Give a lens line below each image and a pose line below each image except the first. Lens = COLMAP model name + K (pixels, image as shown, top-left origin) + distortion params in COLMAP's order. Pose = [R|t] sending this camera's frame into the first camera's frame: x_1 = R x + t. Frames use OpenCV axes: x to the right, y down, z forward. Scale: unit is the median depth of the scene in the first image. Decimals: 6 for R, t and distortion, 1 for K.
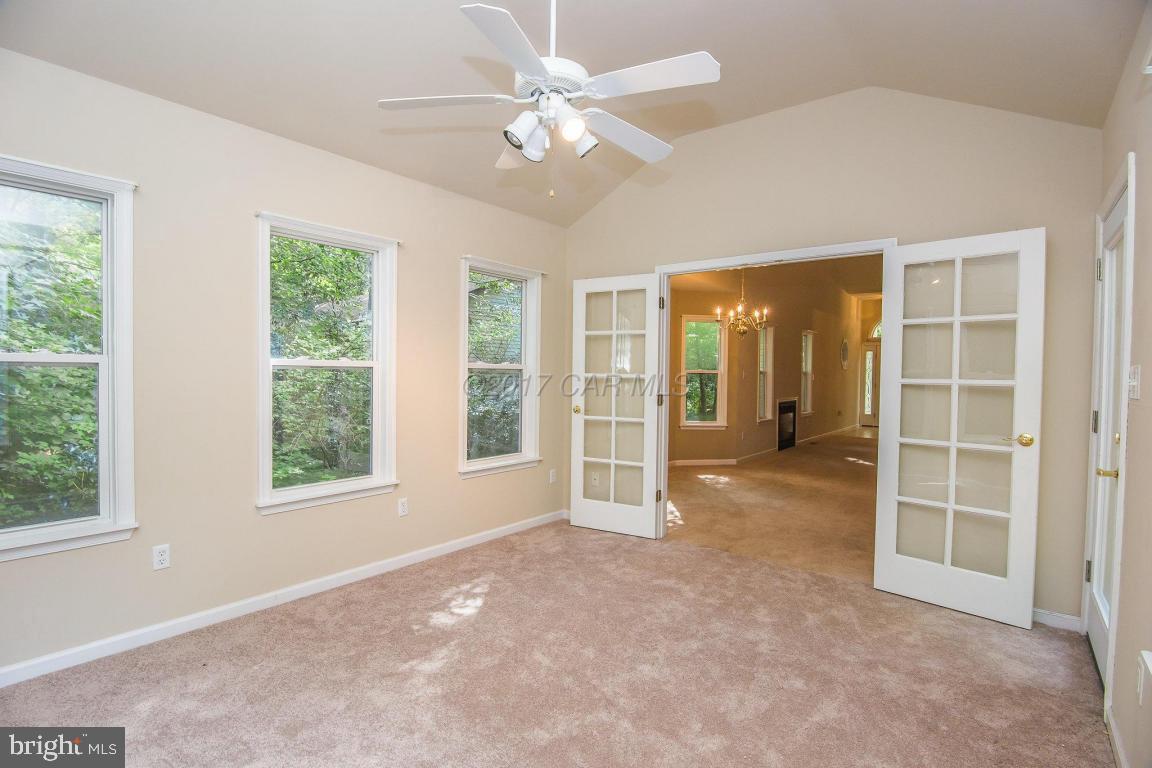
lens RADIAL K [[559.5, 0, 577.1], [0, 559.5, 381.7], [0, 0, 1]] dist [-0.013454, -0.001862]
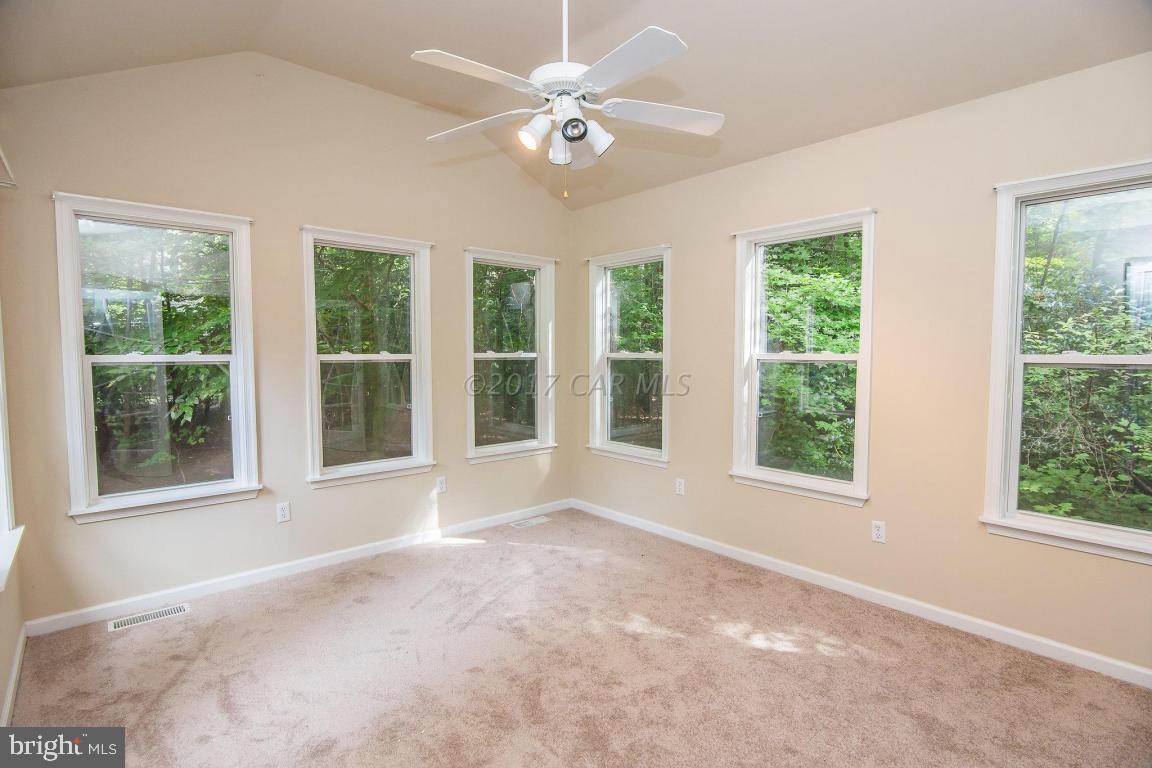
lens RADIAL K [[559.5, 0, 581.7], [0, 559.5, 385.5], [0, 0, 1]] dist [-0.013454, -0.001862]
pose [[-0.175056, 0.029379, -0.984120, 0.624769], [-0.033092, 0.998814, 0.035704, -0.001306], [0.984002, 0.038816, -0.173877, 0.802360]]
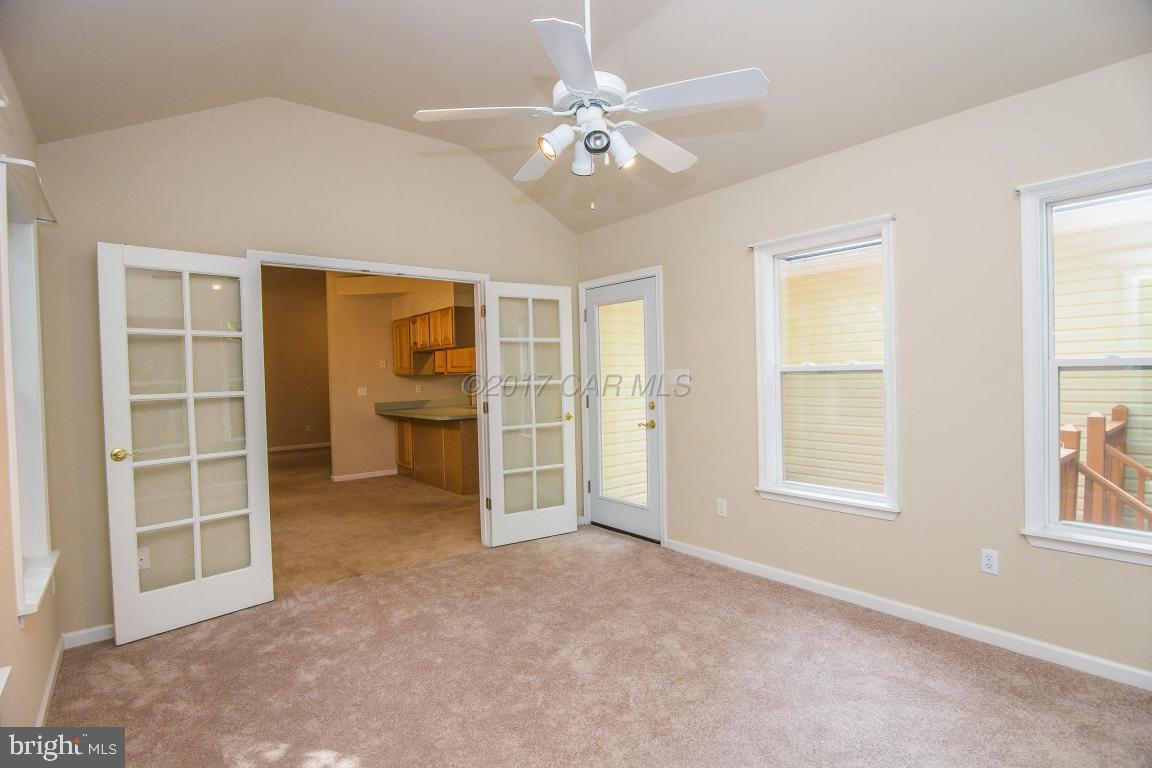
lens RADIAL K [[559.5, 0, 565.0], [0, 559.5, 378.4], [0, 0, 1]] dist [-0.013454, -0.001862]
pose [[0.226733, -0.021847, 0.973712, -0.685219], [0.052494, 0.998569, 0.010181, -0.019570], [-0.972541, 0.048806, 0.227555, 0.546992]]
